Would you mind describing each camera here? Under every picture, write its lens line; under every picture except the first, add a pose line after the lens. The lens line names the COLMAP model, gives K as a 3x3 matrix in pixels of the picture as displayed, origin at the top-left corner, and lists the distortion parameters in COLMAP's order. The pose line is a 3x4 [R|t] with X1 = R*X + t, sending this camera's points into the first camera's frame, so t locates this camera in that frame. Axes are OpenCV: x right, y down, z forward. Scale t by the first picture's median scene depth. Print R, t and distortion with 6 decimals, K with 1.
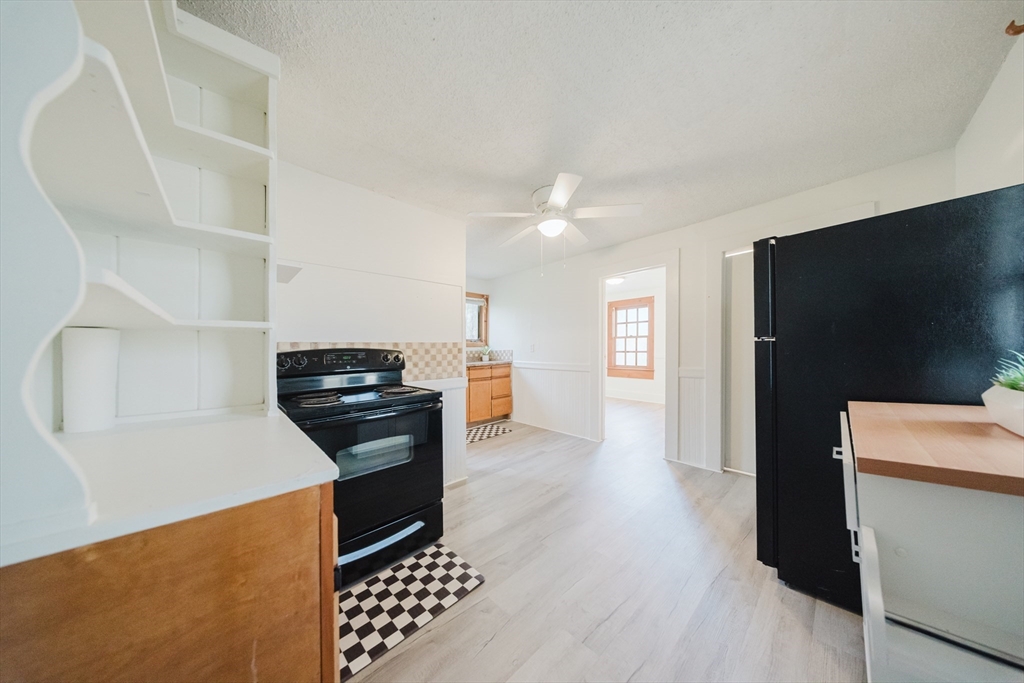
lens RADIAL K [[305.8, 0, 508.1], [0, 305.8, 345.3], [0, 0, 1]] dist [0.000016, 0.000001]
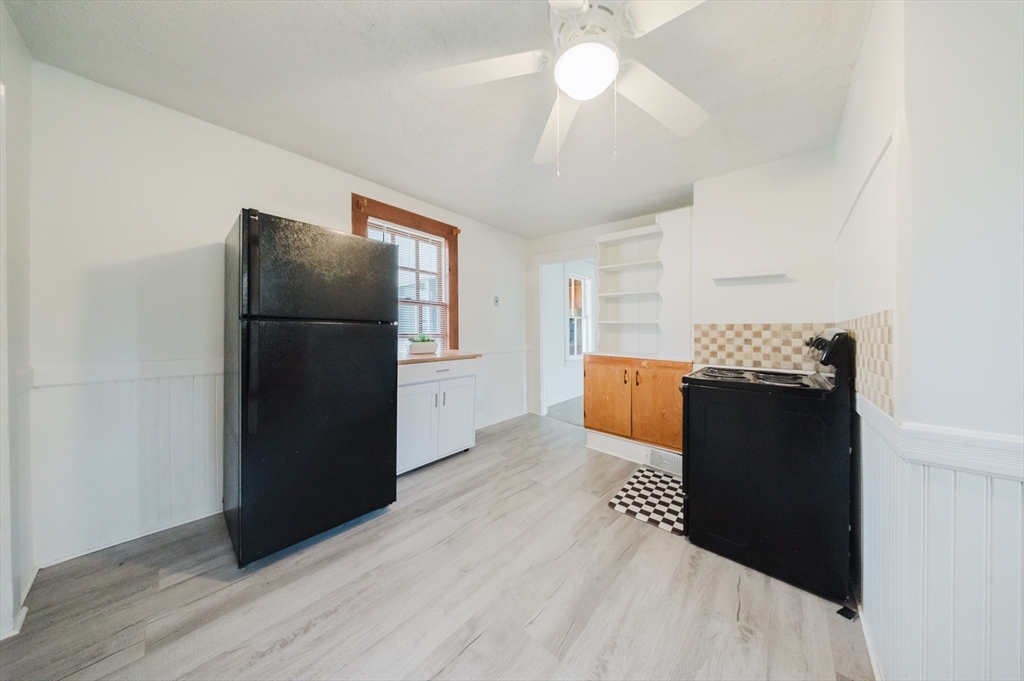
lens RADIAL K [[309.3, 0, 511.8], [0, 309.3, 333.9], [0, 0, 1]] dist [-0.000026, 0.000000]
pose [[-0.993329, -0.000338, -0.115317, 0.410874], [-0.000913, 0.999987, 0.004930, 0.017705], [0.115314, 0.005002, -0.993317, 1.903183]]
